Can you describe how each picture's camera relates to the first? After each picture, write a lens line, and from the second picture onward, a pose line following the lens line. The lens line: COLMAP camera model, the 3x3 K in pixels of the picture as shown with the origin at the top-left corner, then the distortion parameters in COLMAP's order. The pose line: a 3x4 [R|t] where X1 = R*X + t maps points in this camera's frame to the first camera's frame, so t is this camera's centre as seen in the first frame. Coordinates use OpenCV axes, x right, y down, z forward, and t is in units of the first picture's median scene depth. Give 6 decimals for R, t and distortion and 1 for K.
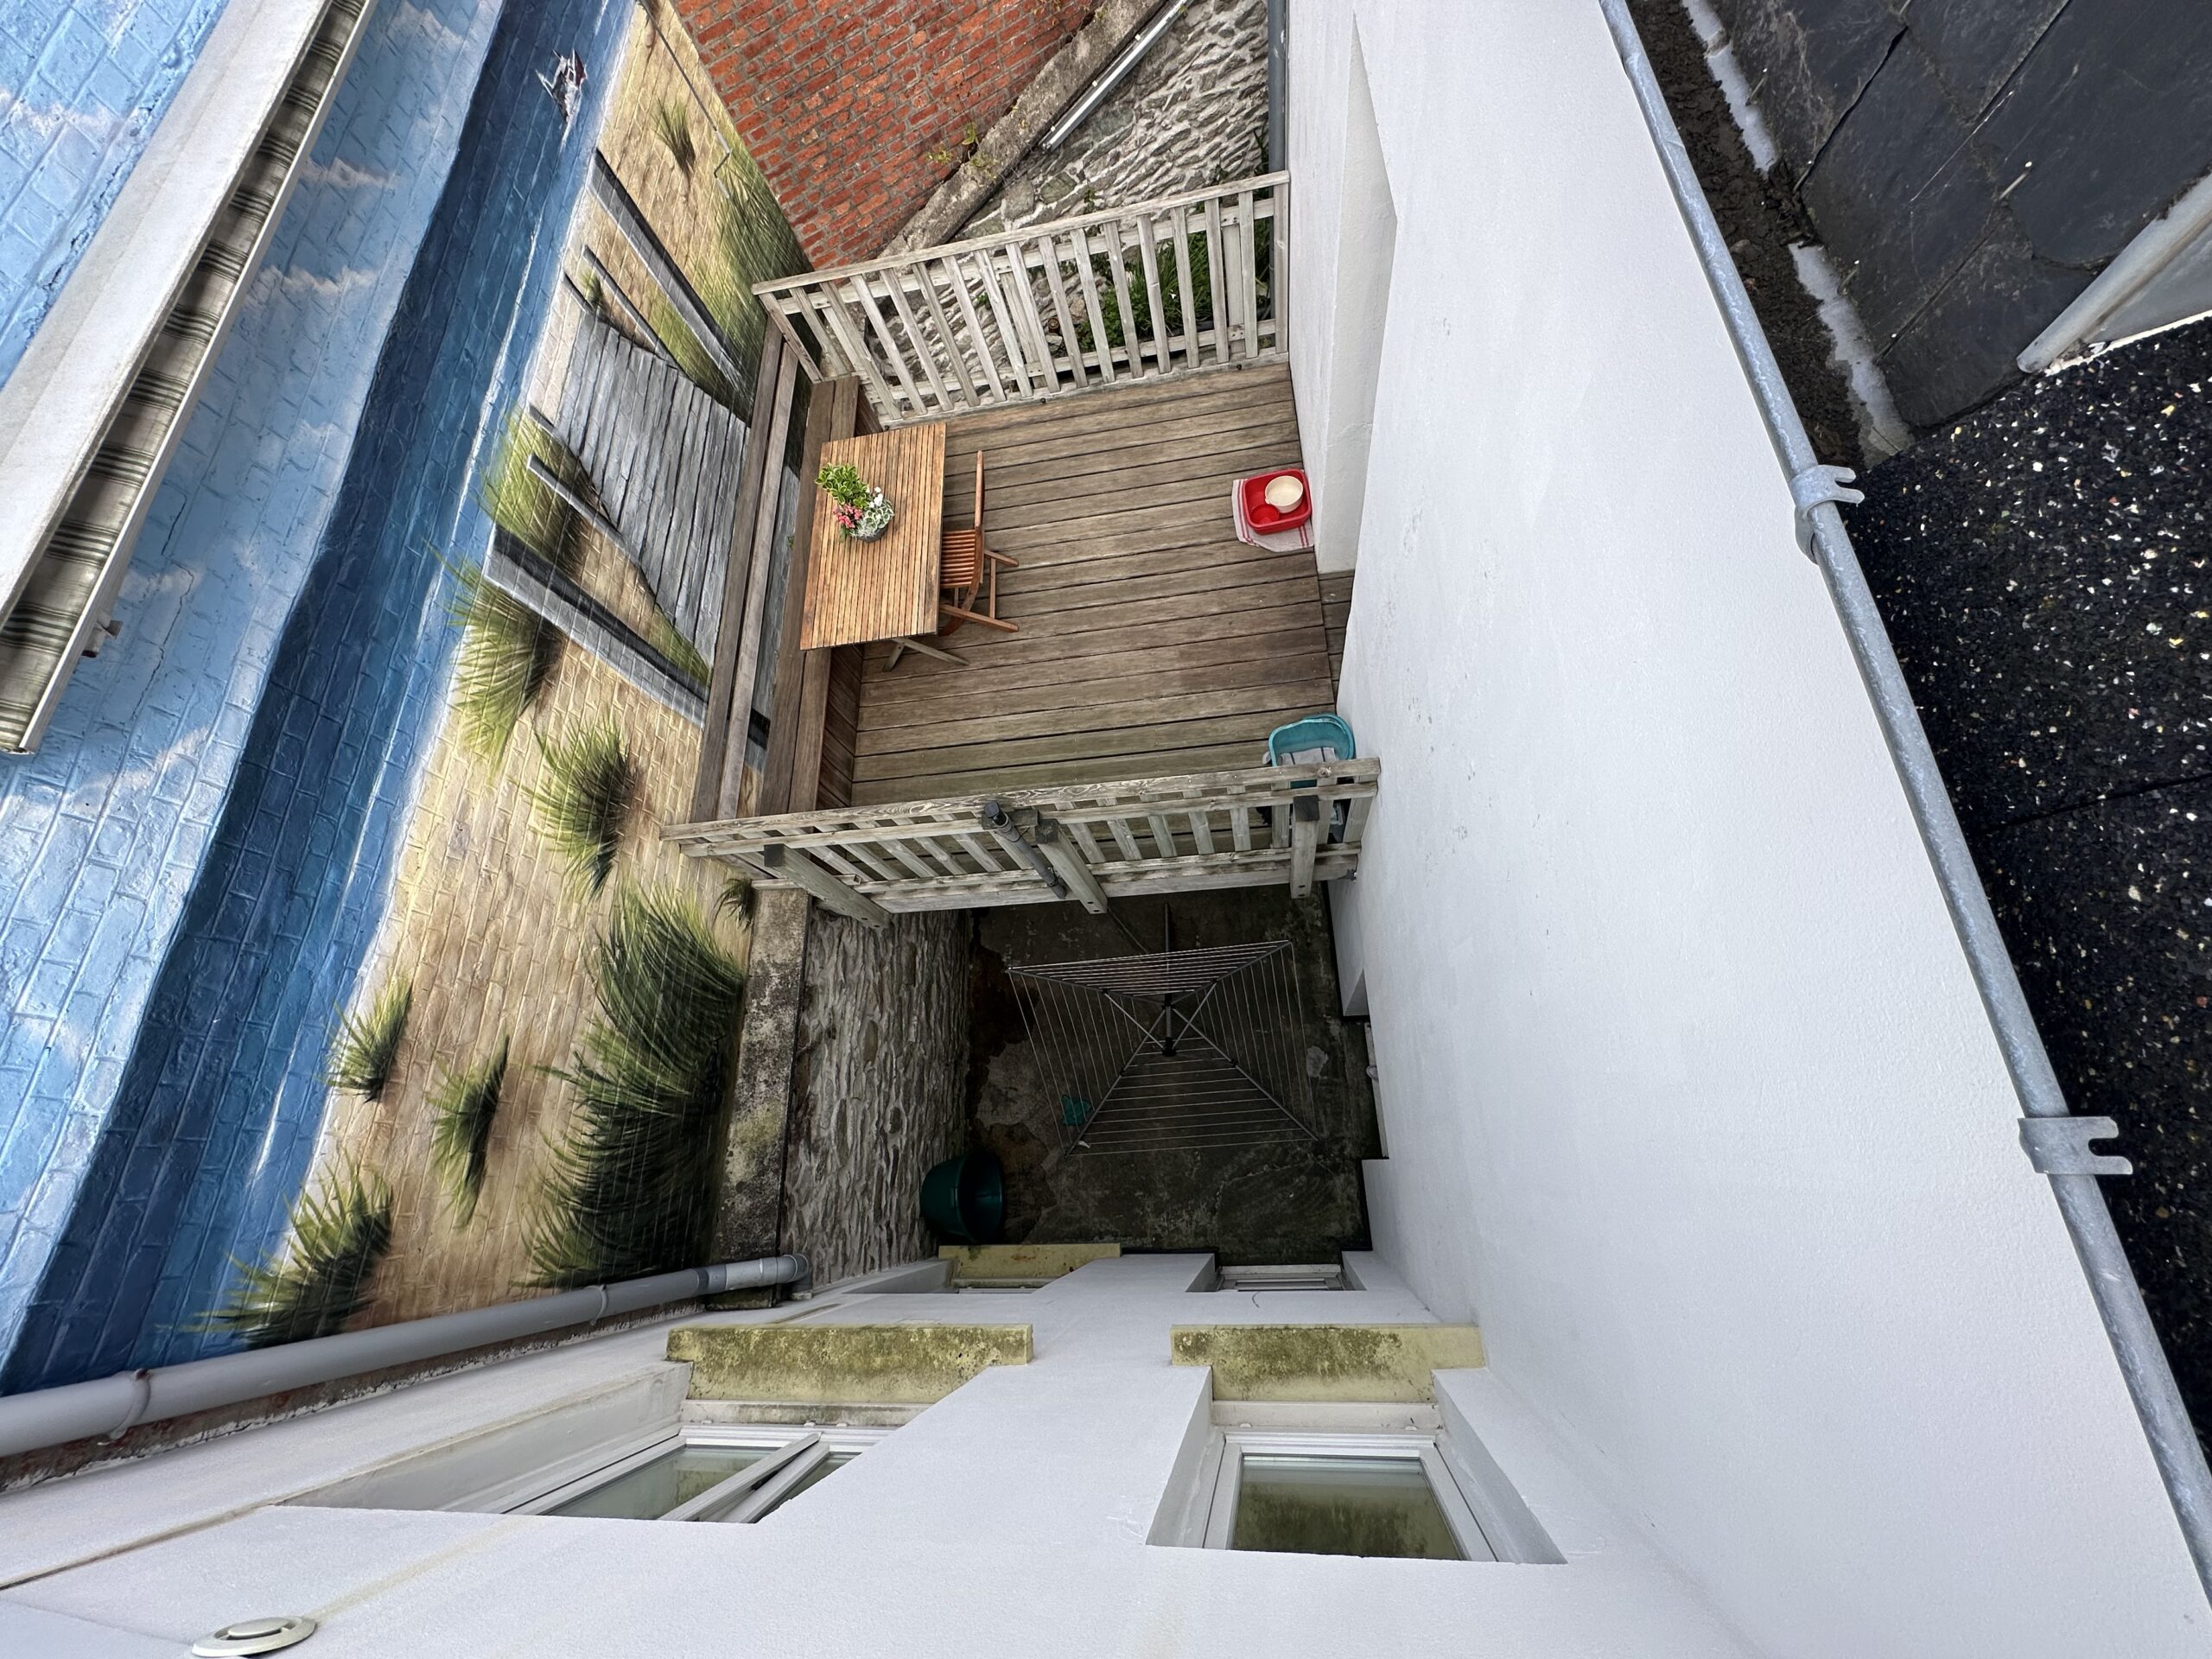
lens RADIAL K [[878.8, 0, 1106.0], [0, 878.8, 829.5], [0, 0, 1]] dist [-0.002334, -0.000423]
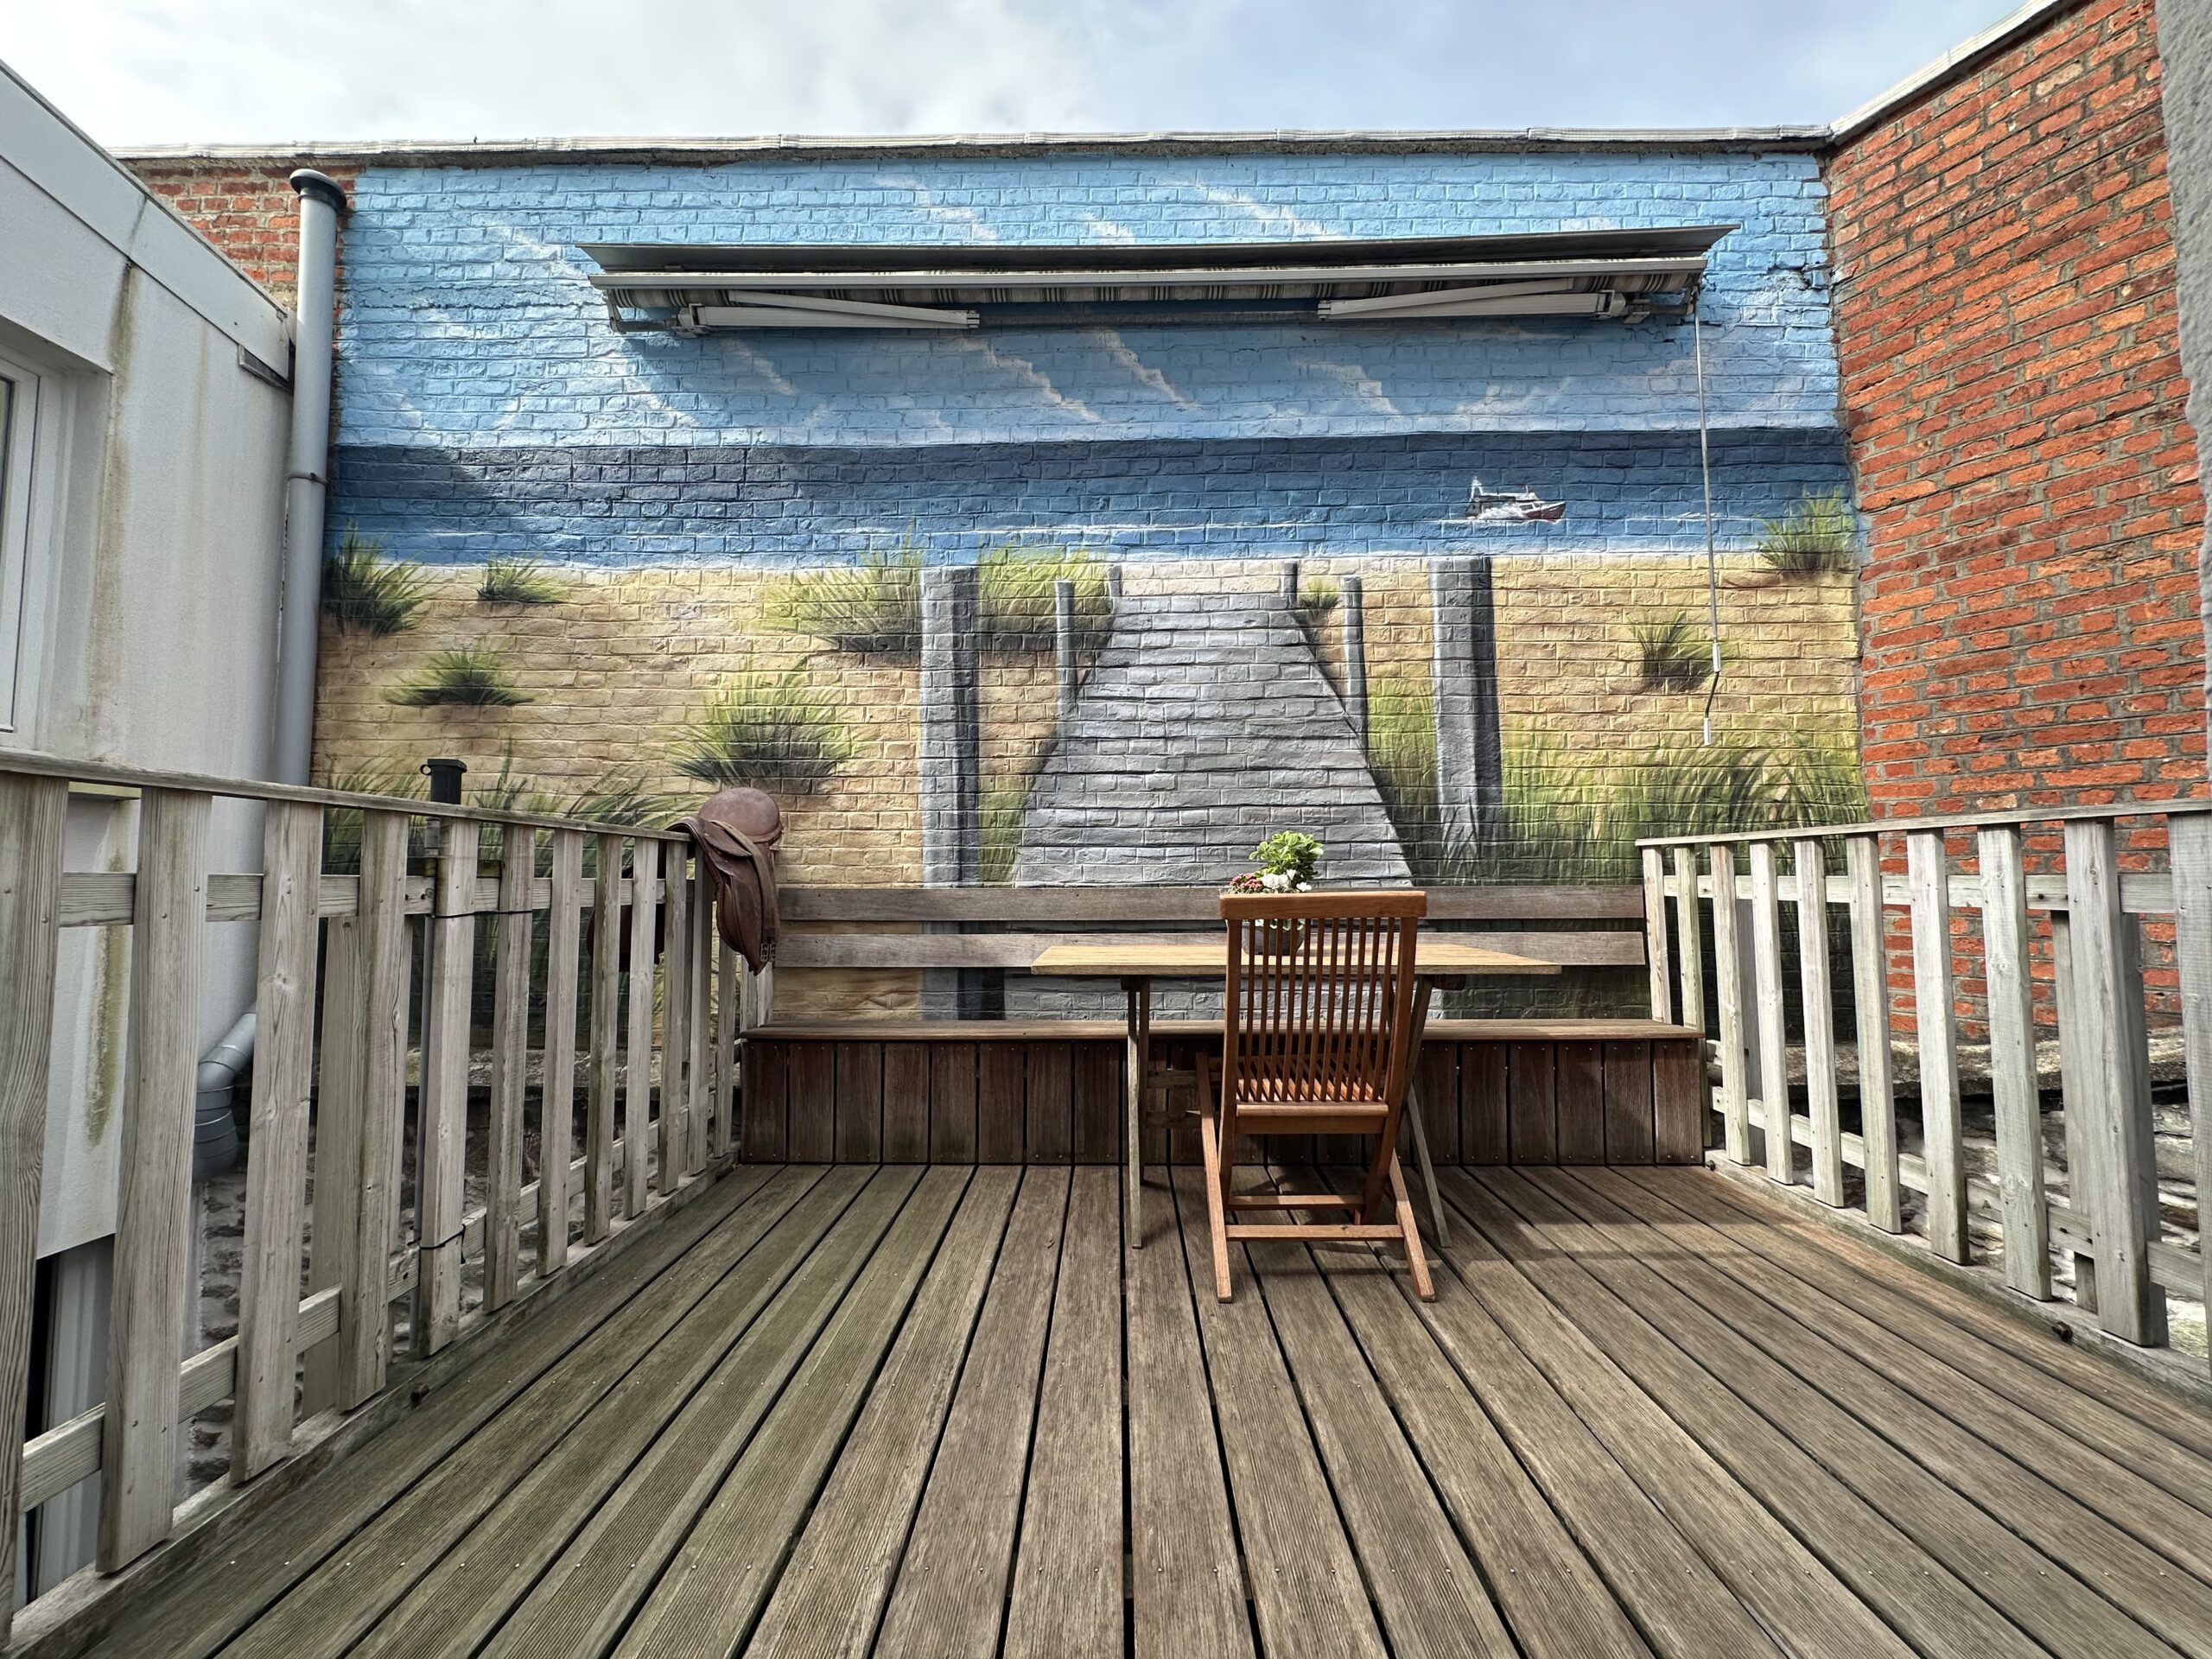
lens RADIAL K [[878.8, 0, 1106.0], [0, 878.8, 829.5], [0, 0, 1]] dist [-0.002334, -0.000423]
pose [[-0.036418, 0.124433, -0.991559, 0.406547], [-0.932854, 0.351624, 0.078388, -0.445106], [0.358410, 0.927835, 0.103272, 1.179130]]
